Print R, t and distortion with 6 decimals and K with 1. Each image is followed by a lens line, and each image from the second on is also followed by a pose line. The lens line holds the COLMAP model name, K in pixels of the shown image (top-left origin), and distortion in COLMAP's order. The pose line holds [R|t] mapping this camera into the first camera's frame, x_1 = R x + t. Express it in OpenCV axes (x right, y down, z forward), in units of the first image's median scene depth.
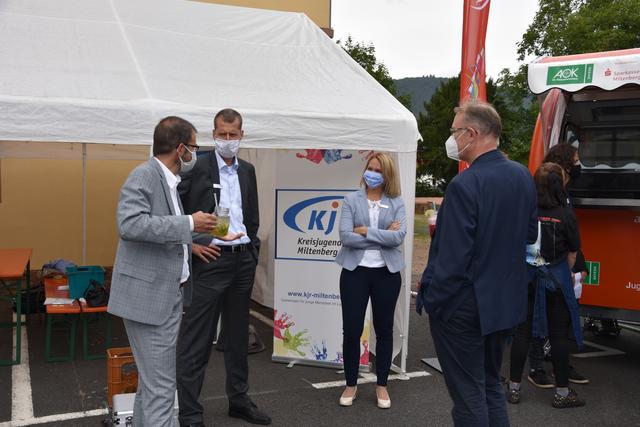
lens RADIAL K [[704.7, 0, 320.9], [0, 704.7, 222.7], [0, 0, 1]] dist [-0.010107, 0.281044]
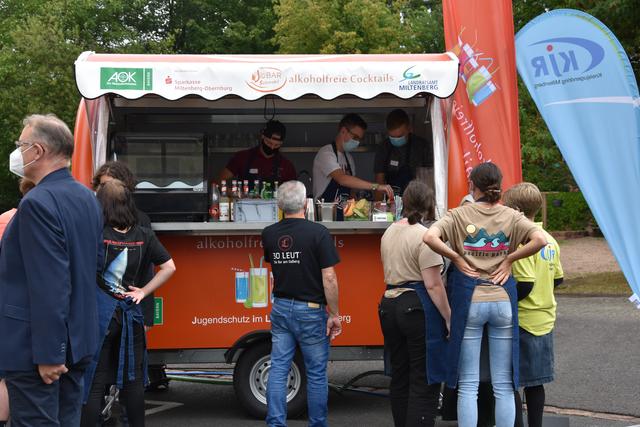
lens RADIAL K [[1051.4, 0, 319.5], [0, 1051.4, 221.2], [0, 0, 1]] dist [0.271355, 0.008036]
pose [[0.812706, -0.033354, 0.581719, -0.191088], [0.057526, 0.998076, -0.023142, 0.004634], [-0.579828, 0.052272, 0.813060, -0.151379]]
